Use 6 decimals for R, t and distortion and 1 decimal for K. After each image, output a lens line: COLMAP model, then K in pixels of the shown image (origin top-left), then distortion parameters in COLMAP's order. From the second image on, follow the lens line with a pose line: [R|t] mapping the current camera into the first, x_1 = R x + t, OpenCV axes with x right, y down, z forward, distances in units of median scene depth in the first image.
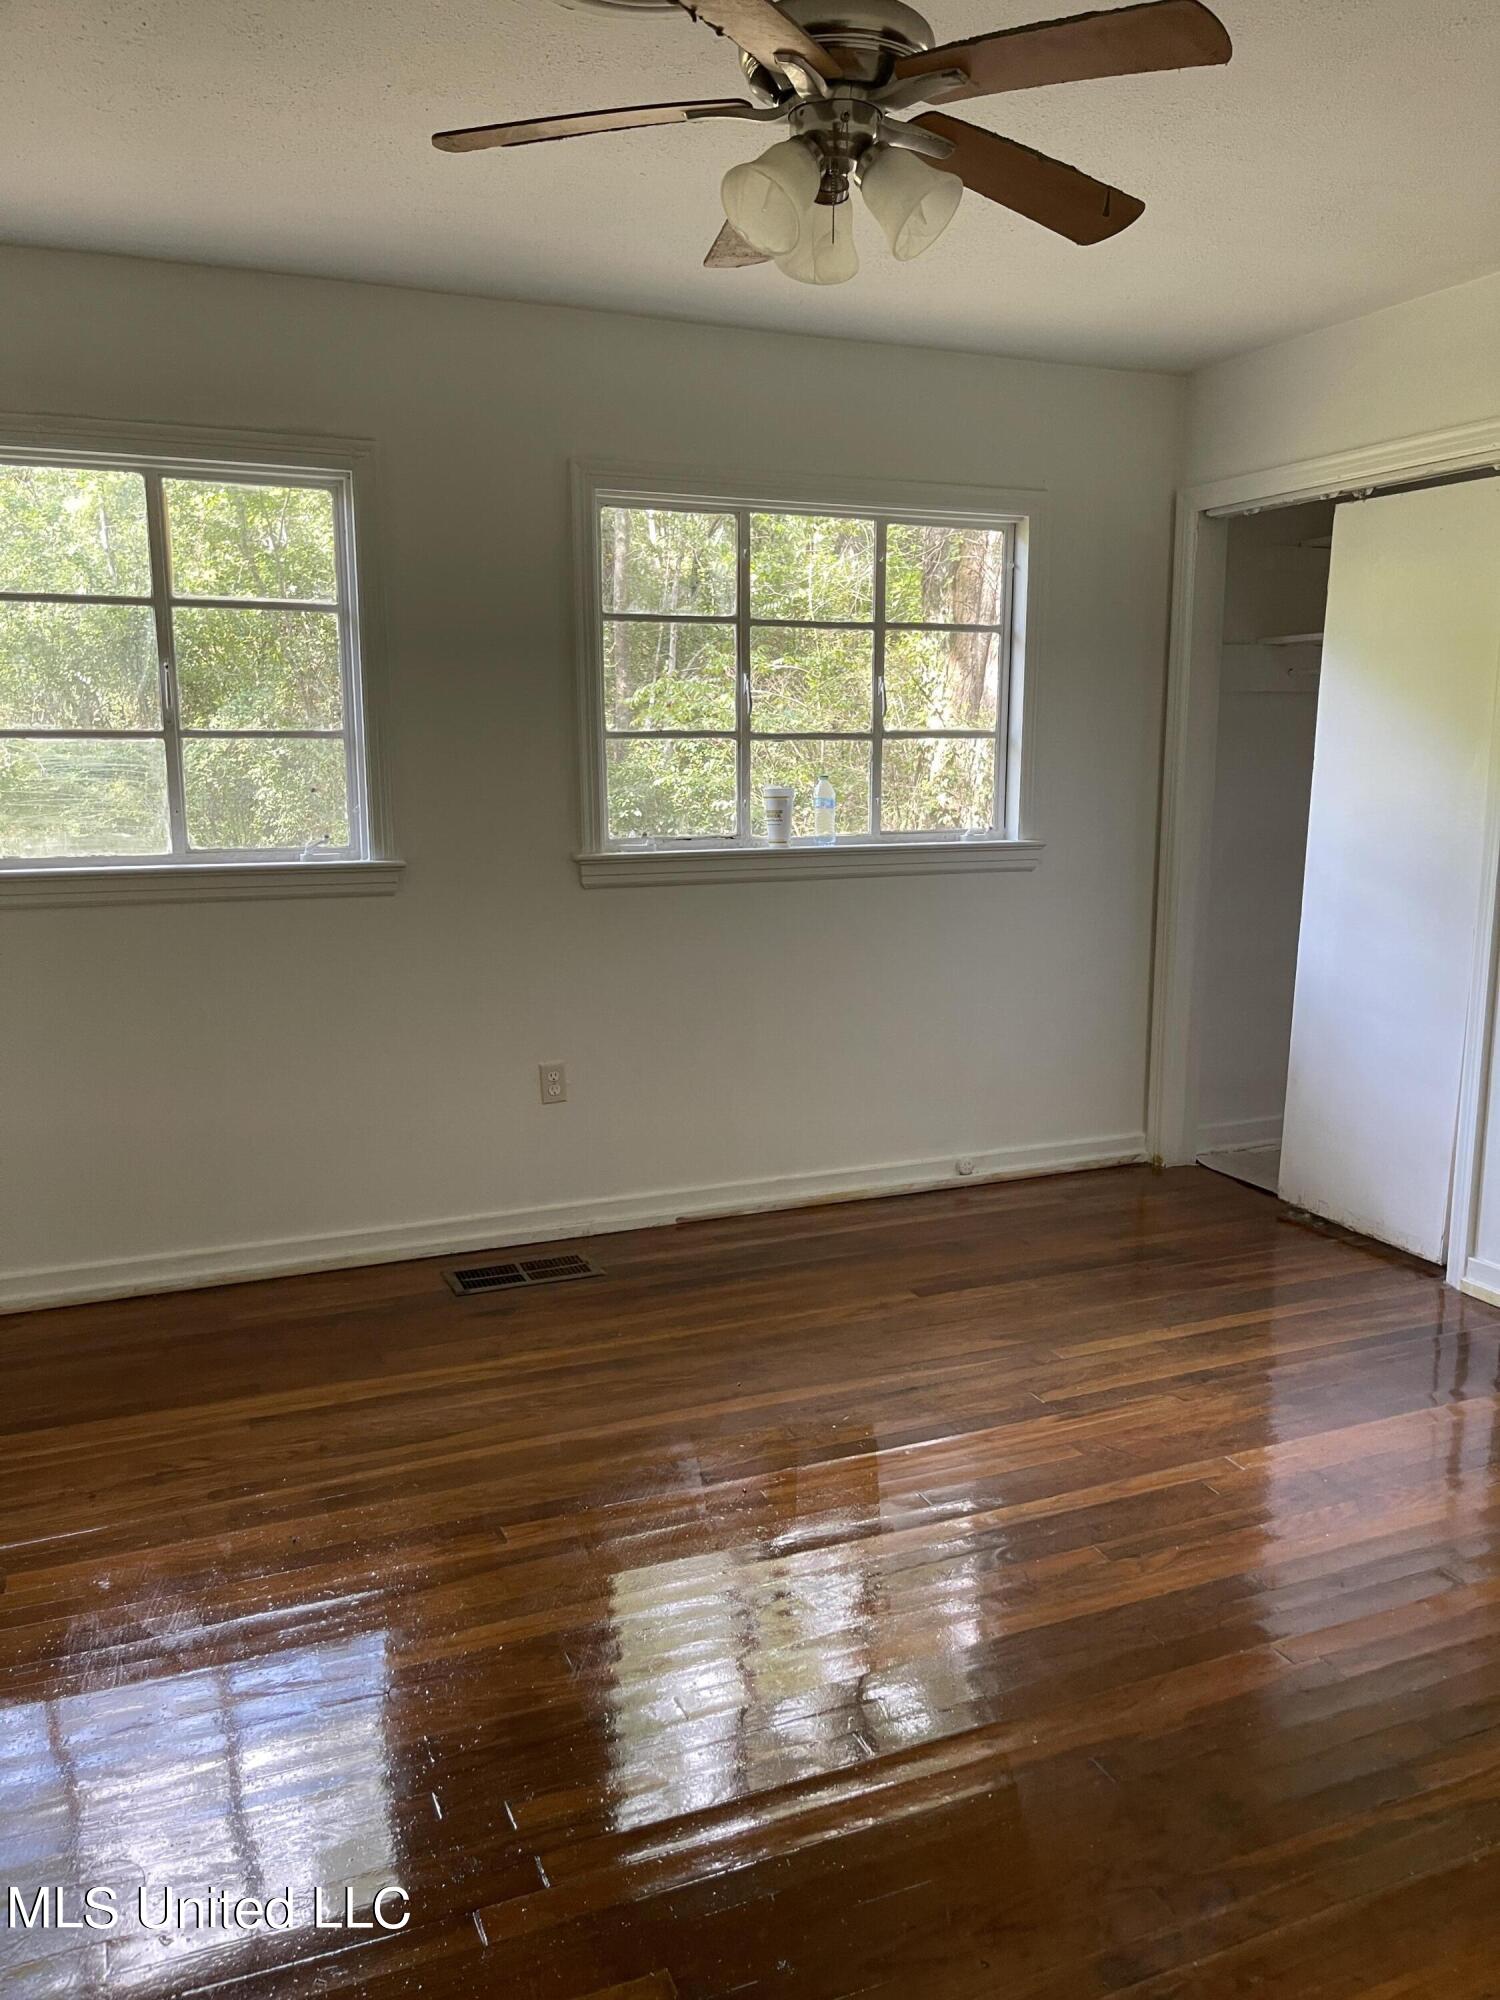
lens RADIAL K [[1483.3, 0, 750.0], [0, 1483.3, 1000.0], [0, 0, 1]] dist [-0.004683, -0.004143]
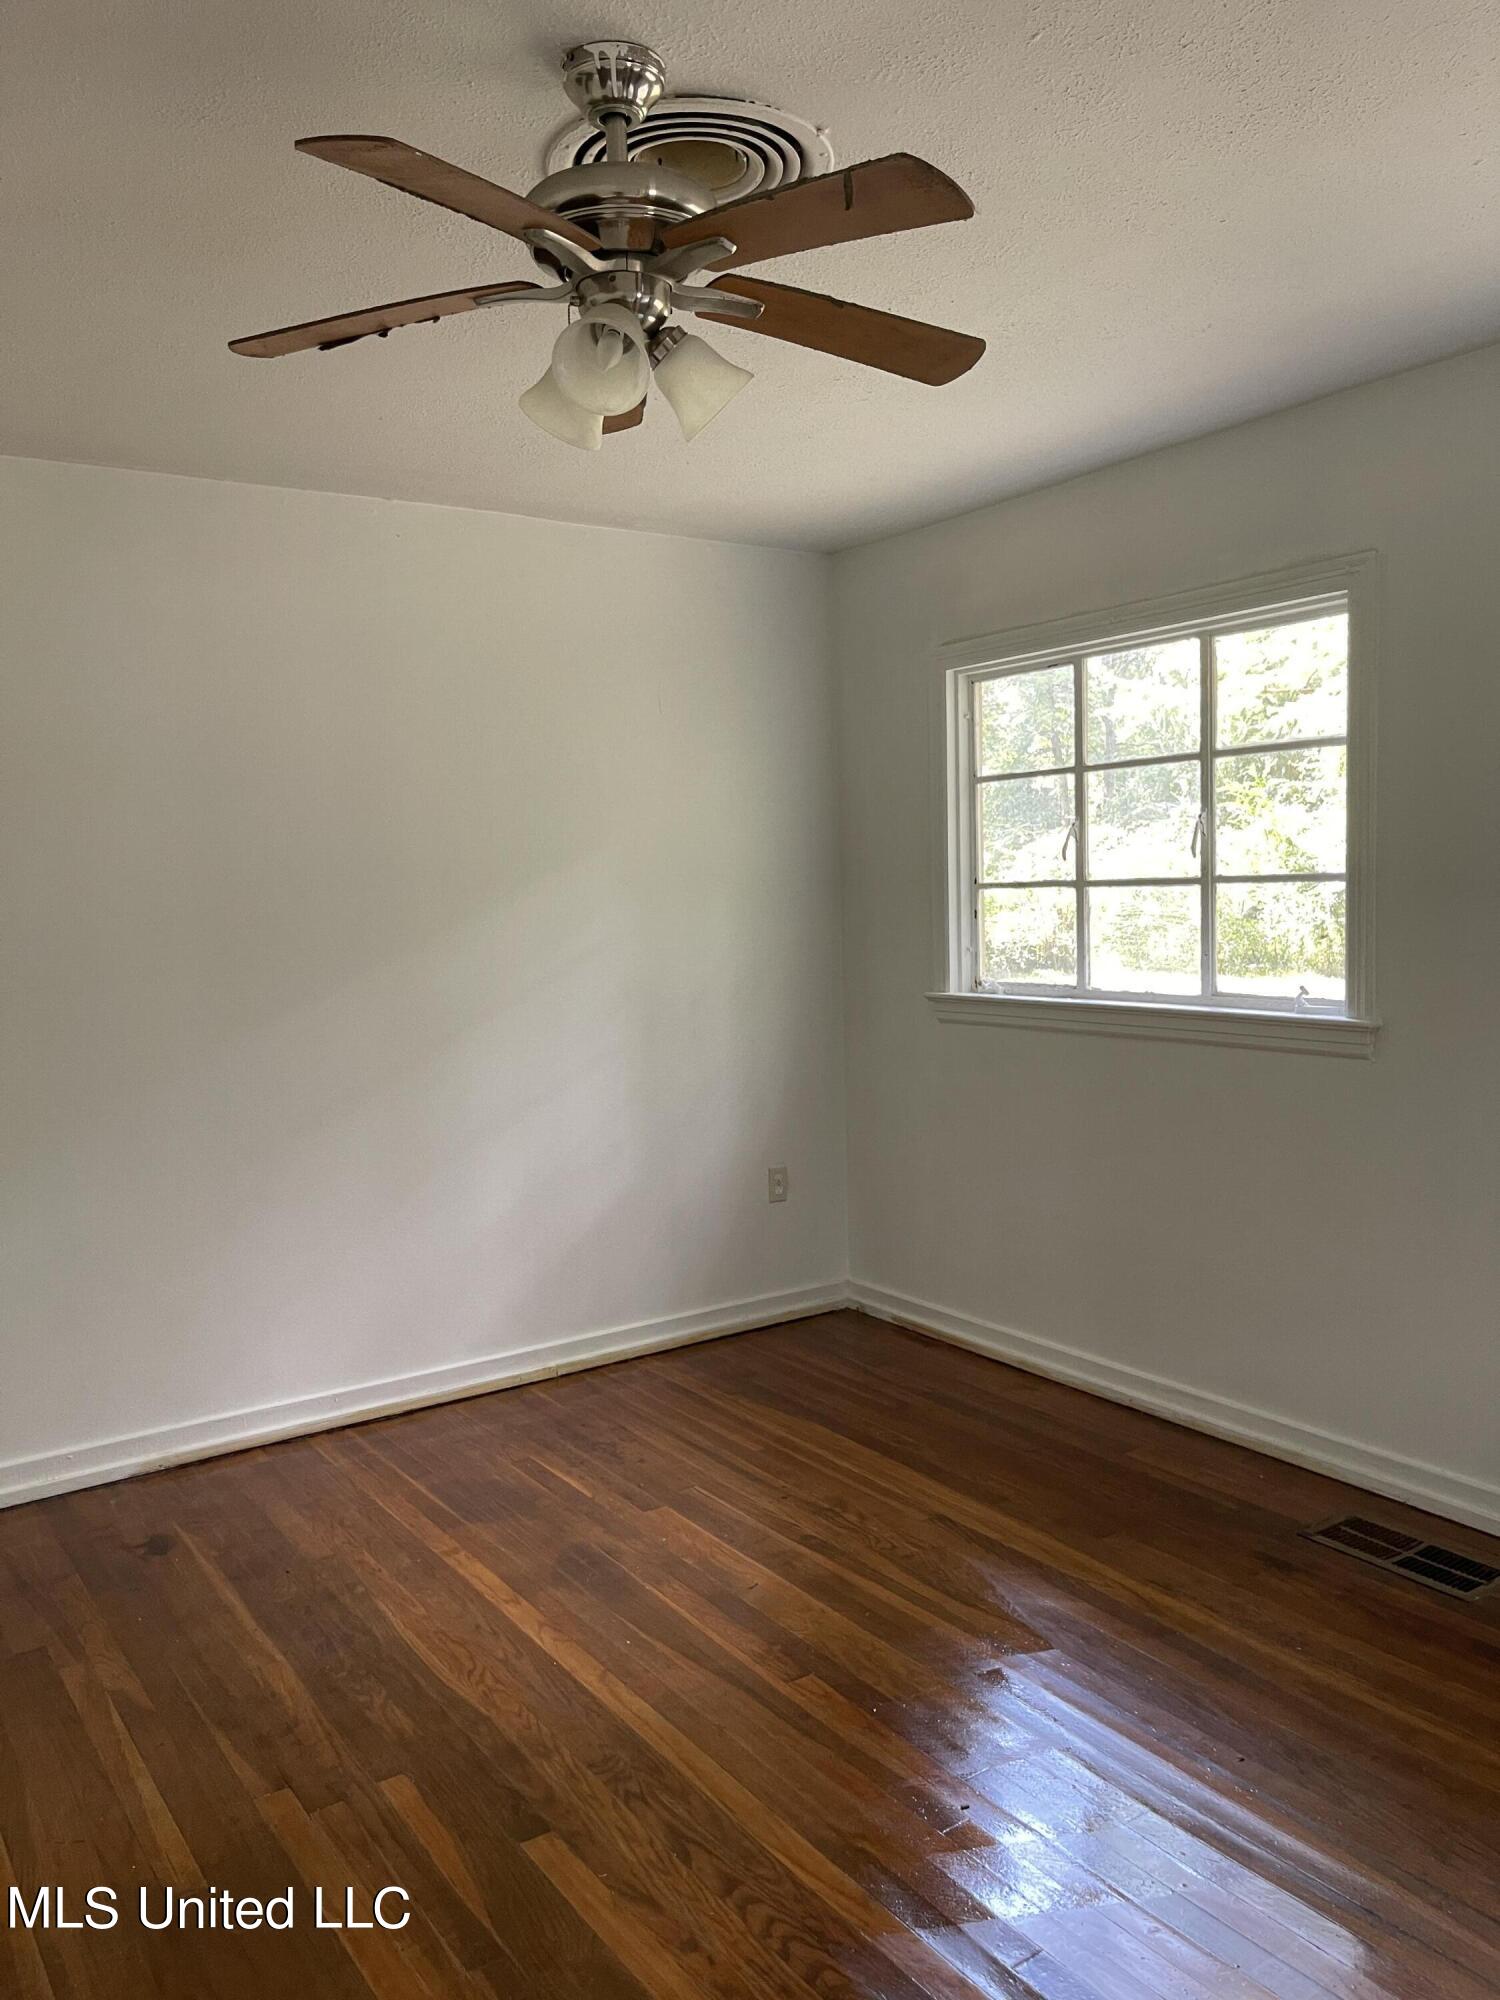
lens RADIAL K [[1459.7, 0, 751.3], [0, 1459.7, 949.8], [0, 0, 1]] dist [0.001553, 0.003044]
pose [[0.226913, 0.036077, -0.973247, 0.576081], [-0.150089, 0.988671, 0.001655, -0.091241], [0.962280, 0.145698, 0.229757, 0.505399]]
